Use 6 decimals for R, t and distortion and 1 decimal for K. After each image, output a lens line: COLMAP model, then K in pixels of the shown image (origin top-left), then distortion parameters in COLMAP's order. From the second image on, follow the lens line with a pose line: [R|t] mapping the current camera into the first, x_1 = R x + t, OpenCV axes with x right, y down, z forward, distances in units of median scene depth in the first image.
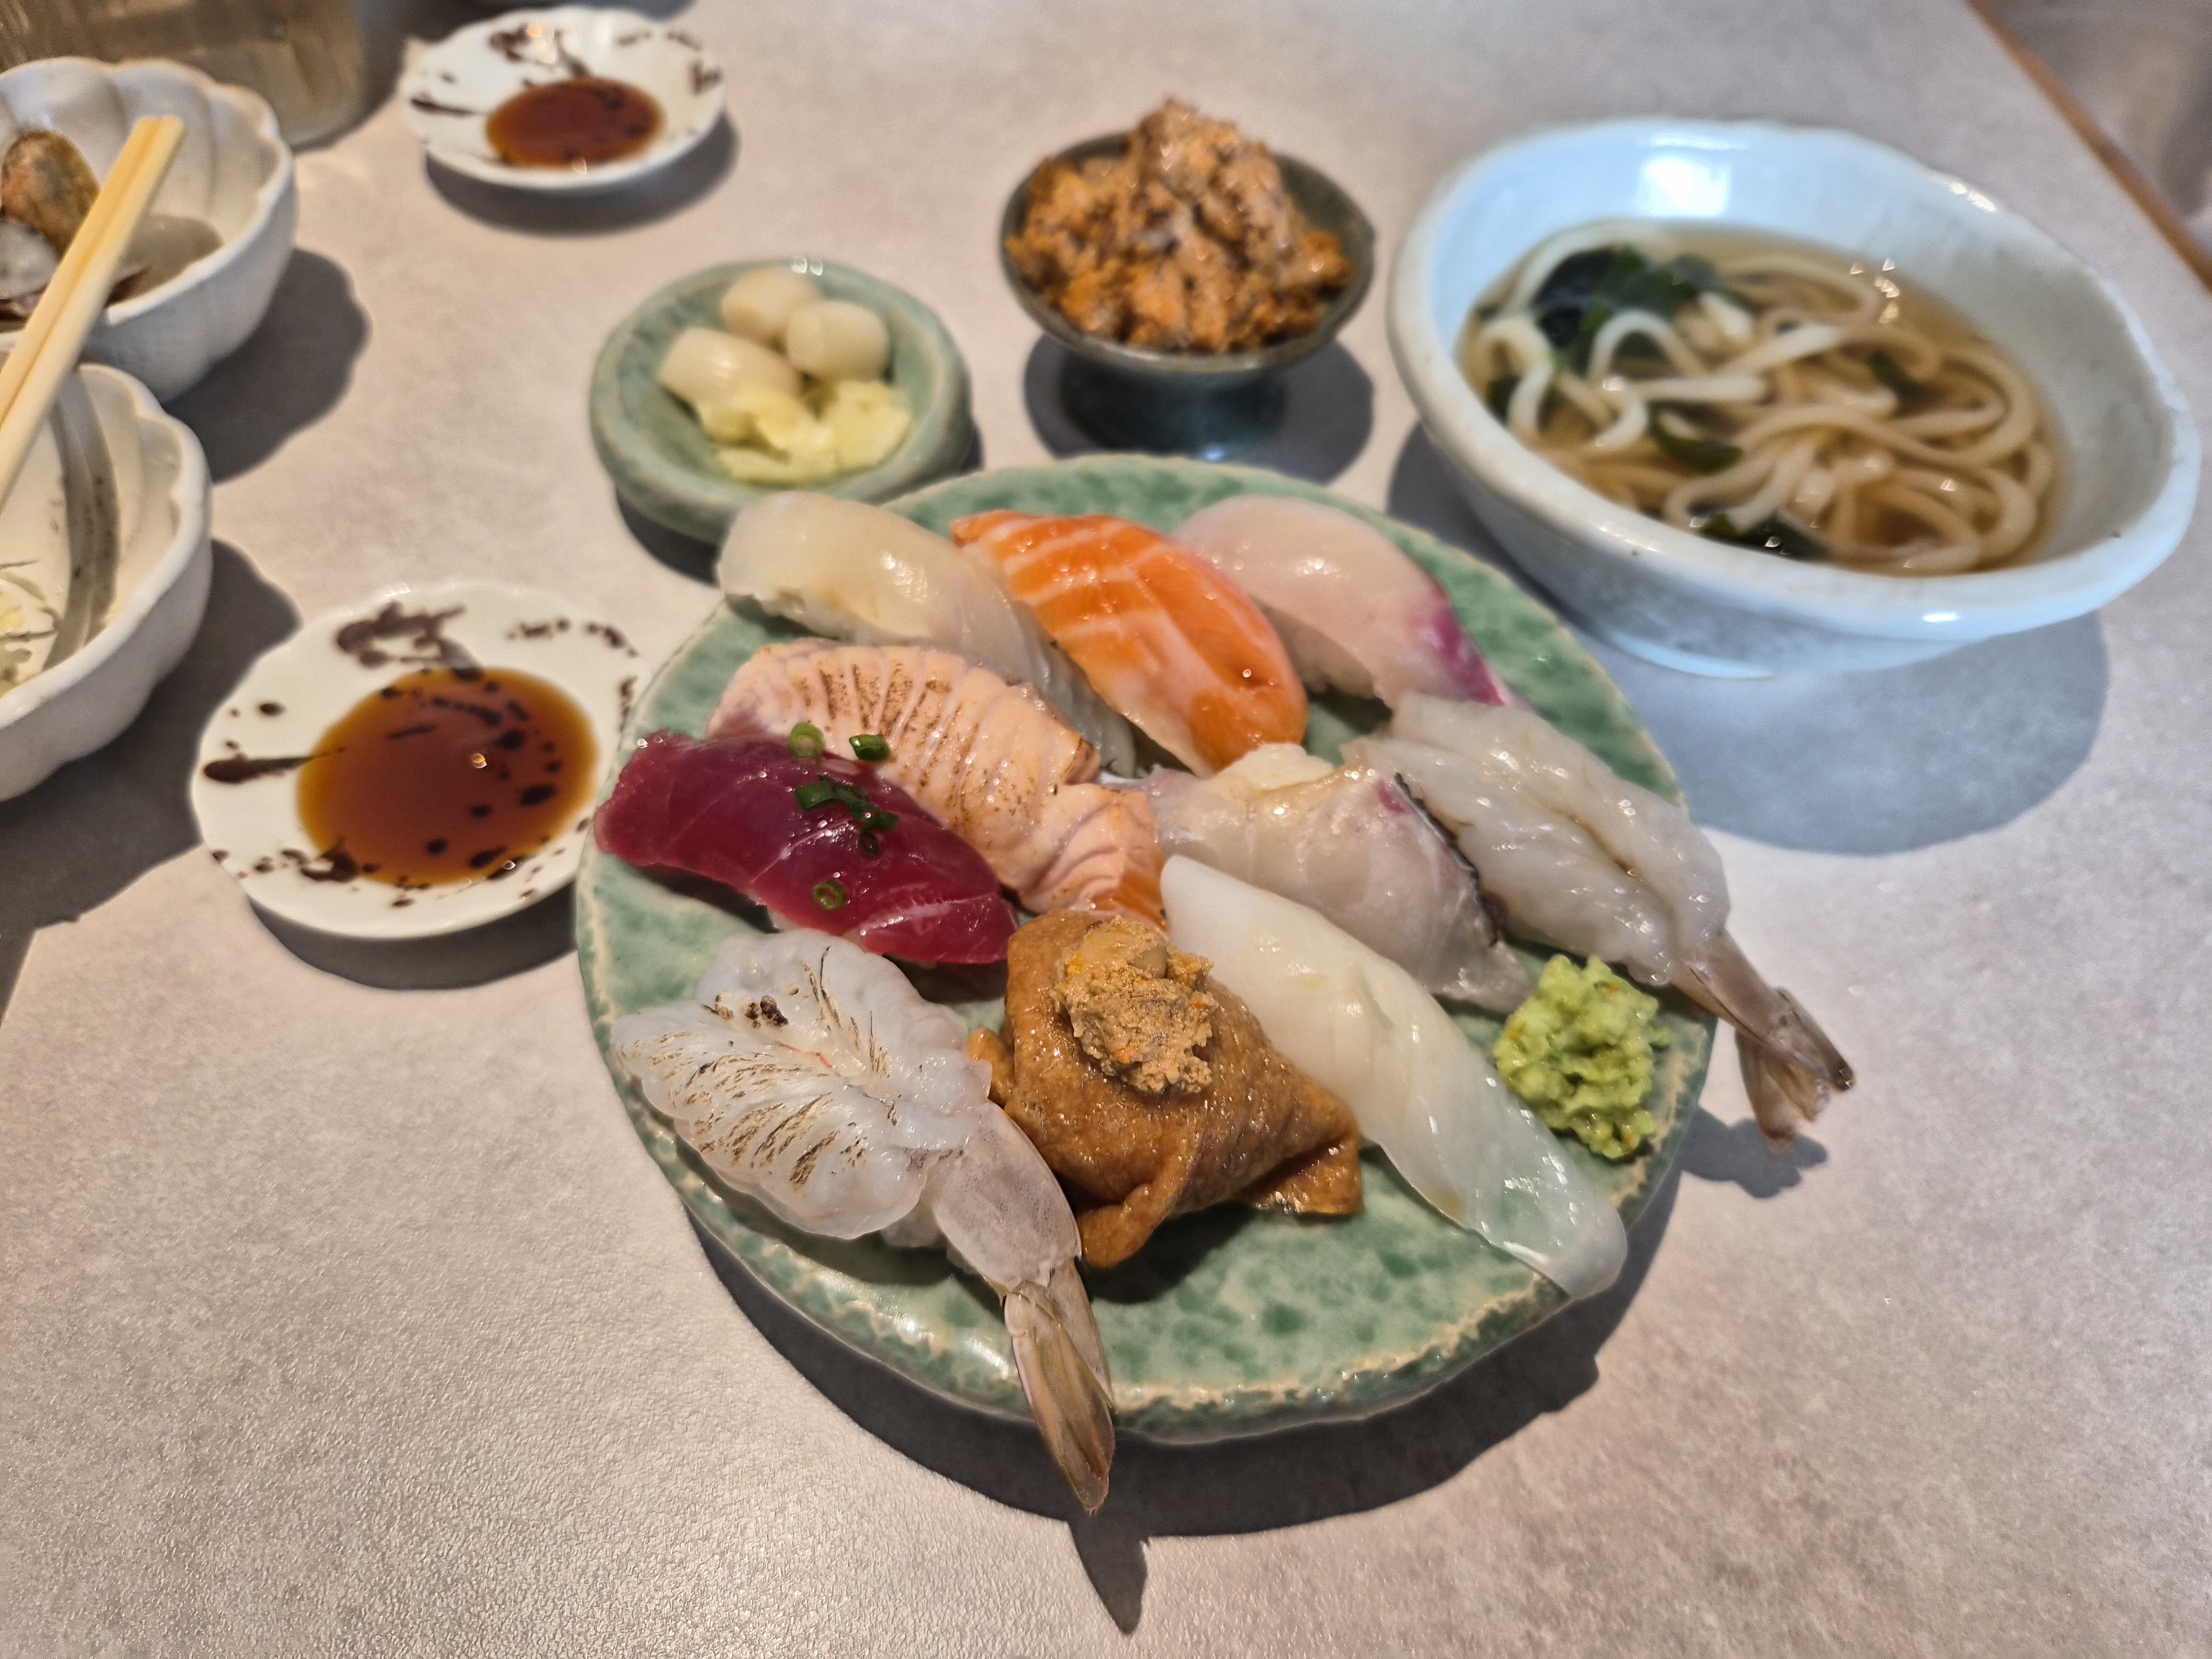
lens RADIAL K [[1513.5, 0, 1089.7], [0, 1513.5, 854.2], [0, 0, 1]] dist [0.010632, -0.027932]
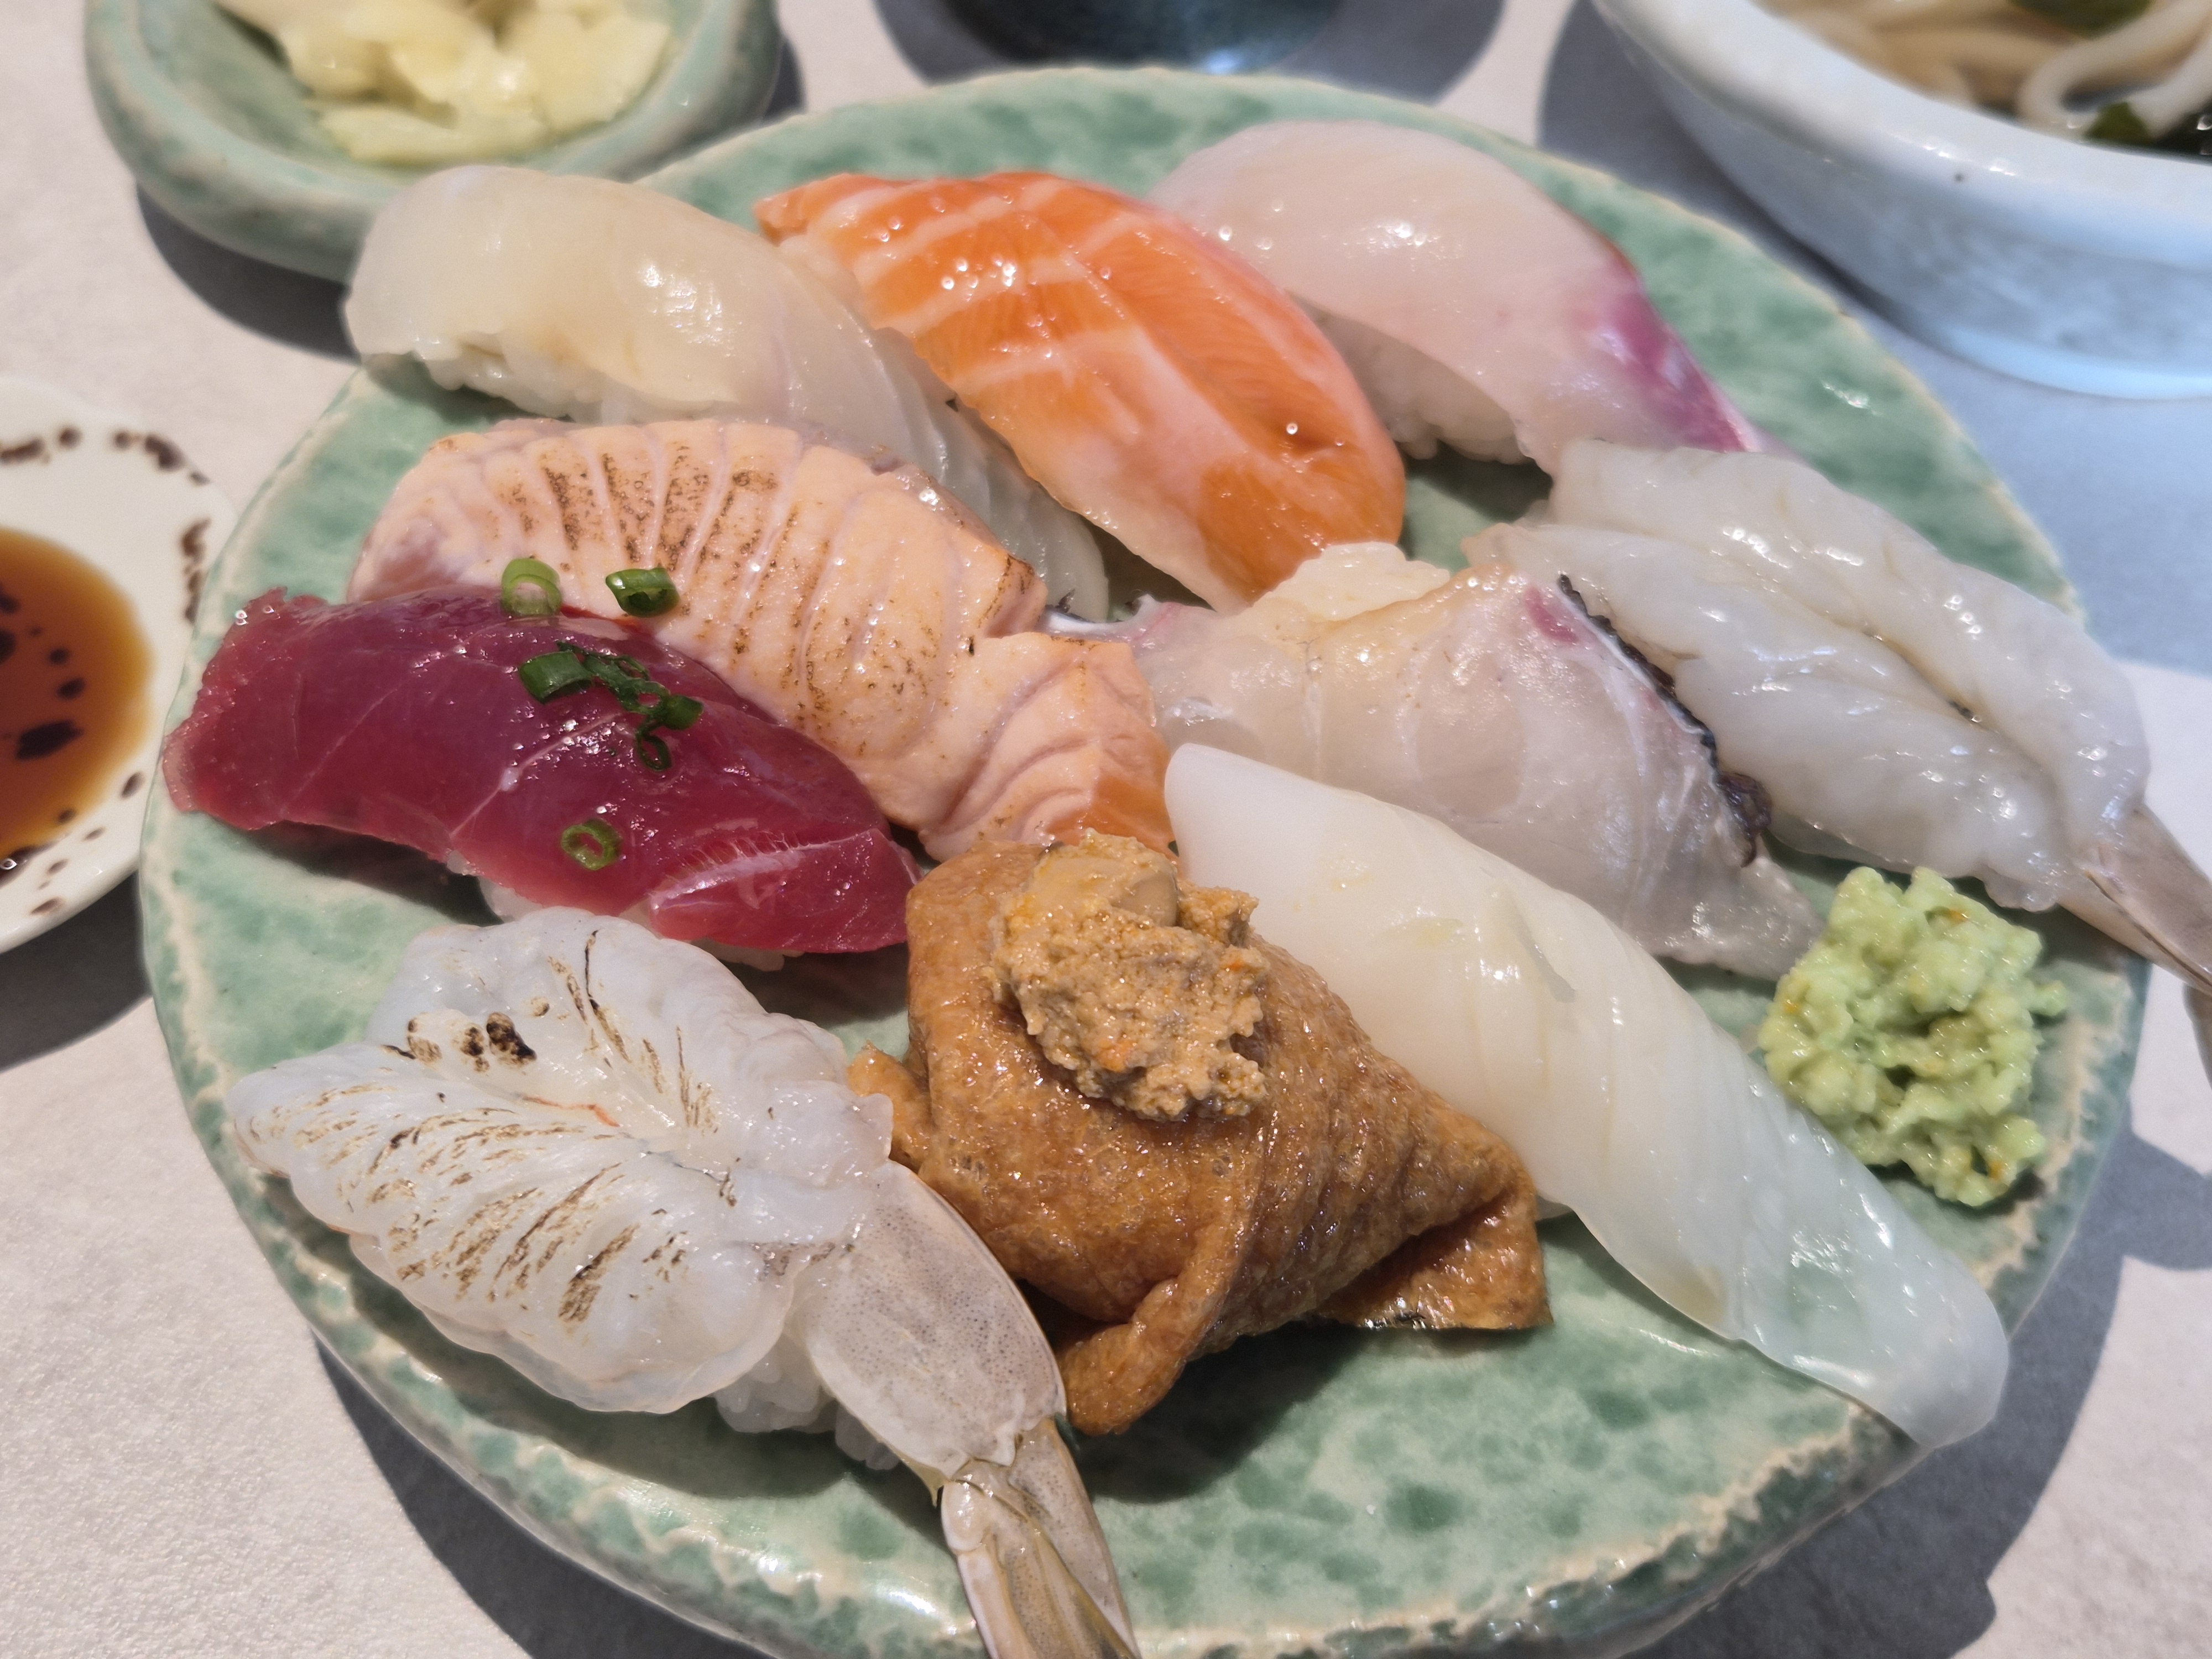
lens RADIAL K [[3027.4, 0, 1106.0], [0, 3027.4, 829.5], [0, 0, 1]] dist [0.015222, 0.003268]
pose [[0.997540, -0.068319, 0.015711, 0.005546], [0.068712, 0.997299, -0.025969, 0.060509], [-0.013895, 0.026984, 0.999539, -0.145198]]
